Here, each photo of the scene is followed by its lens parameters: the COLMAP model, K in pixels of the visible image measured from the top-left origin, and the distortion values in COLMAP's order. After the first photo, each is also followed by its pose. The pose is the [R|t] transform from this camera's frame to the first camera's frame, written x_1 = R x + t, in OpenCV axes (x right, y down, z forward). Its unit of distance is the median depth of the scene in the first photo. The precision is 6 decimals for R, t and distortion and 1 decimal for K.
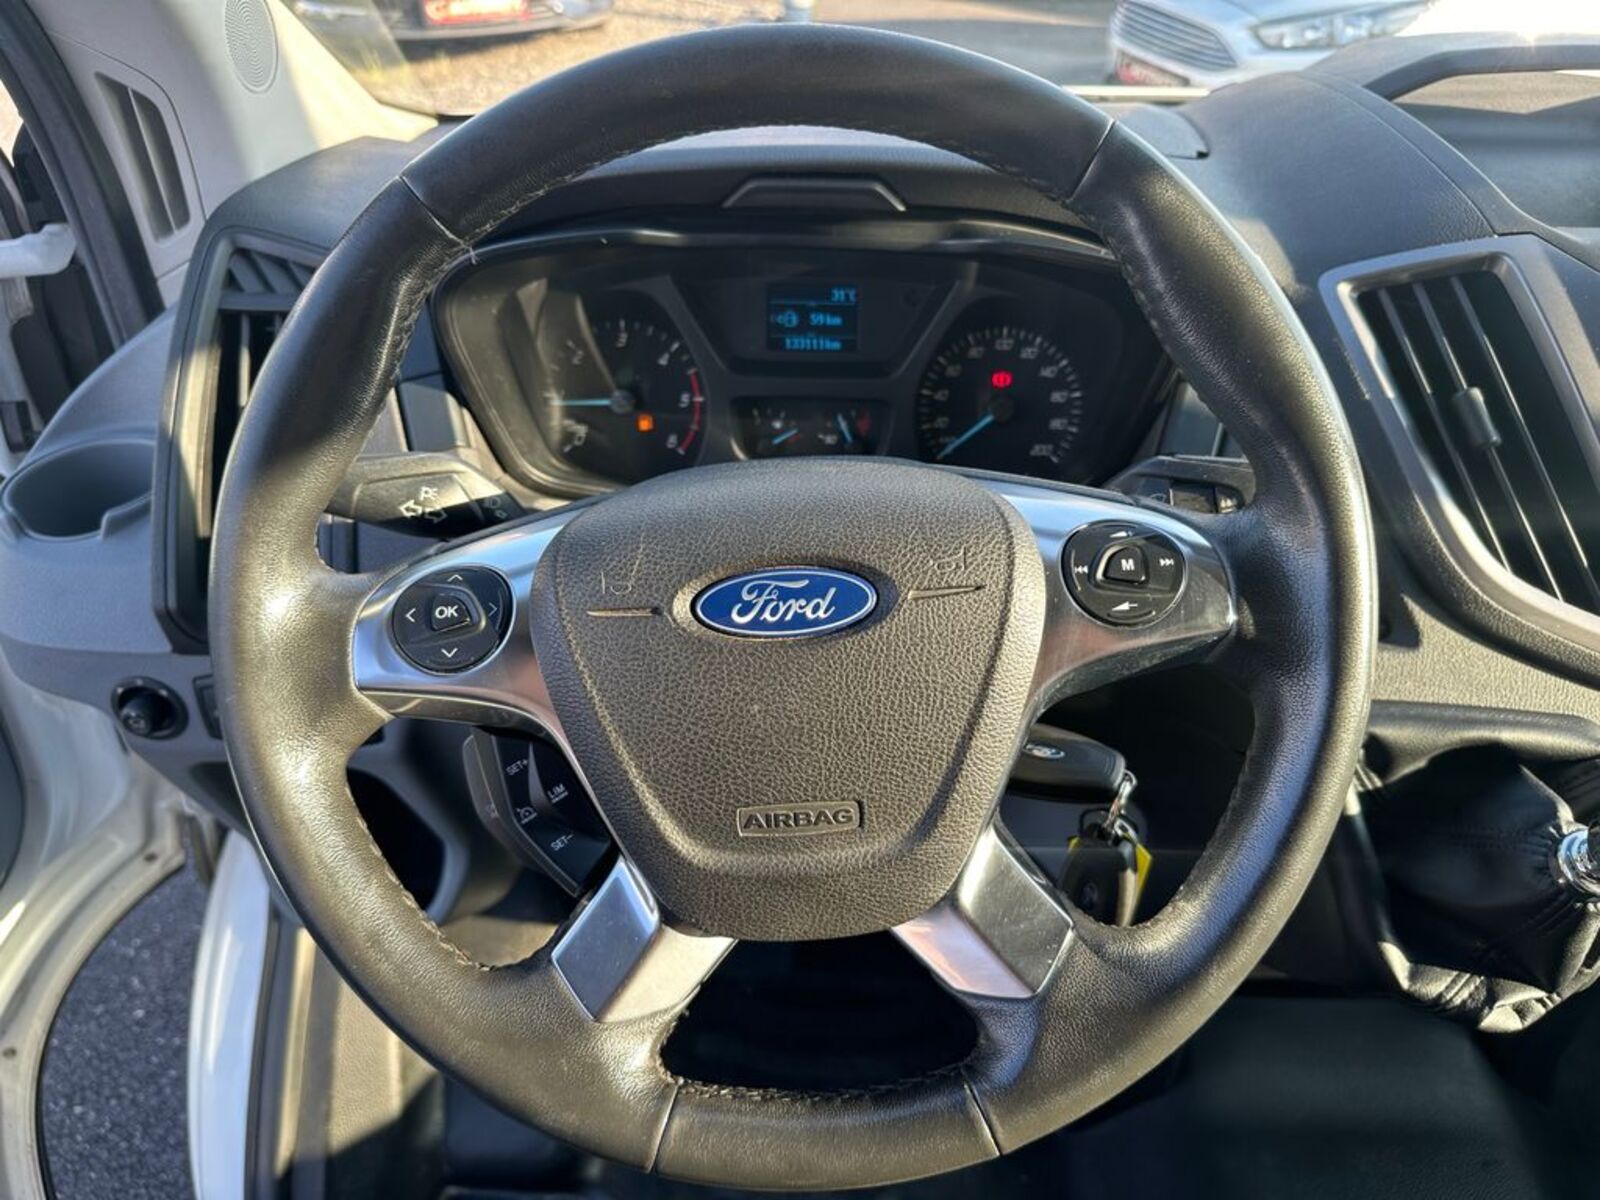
lens RADIAL K [[1088.7, 0, 797.3], [0, 1088.7, 577.2], [0, 0, 1]] dist [0.181244, -0.354326]
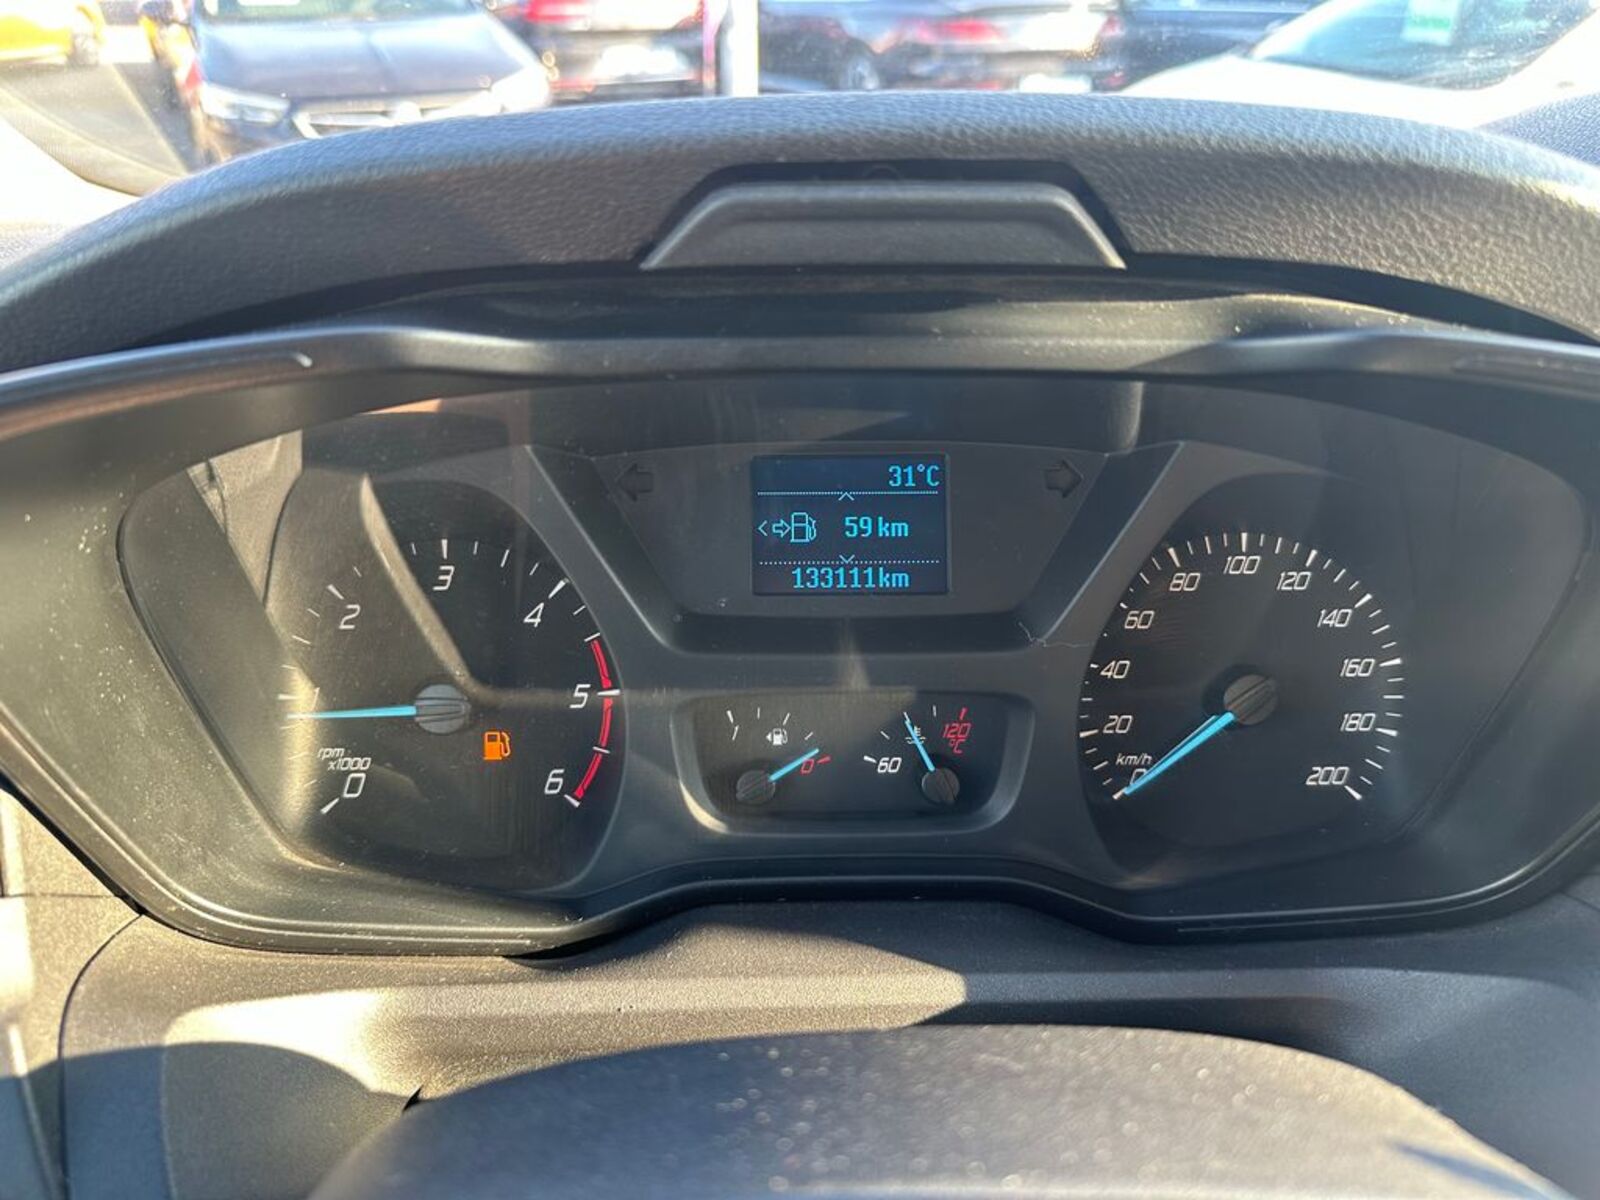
lens RADIAL K [[1088.7, 0, 797.3], [0, 1088.7, 577.2], [0, 0, 1]] dist [0.181244, -0.354326]
pose [[0.998750, -0.030171, 0.039854, -0.026641], [0.035432, 0.989702, -0.138687, -0.145728], [-0.035259, 0.139925, 0.989534, 0.526689]]
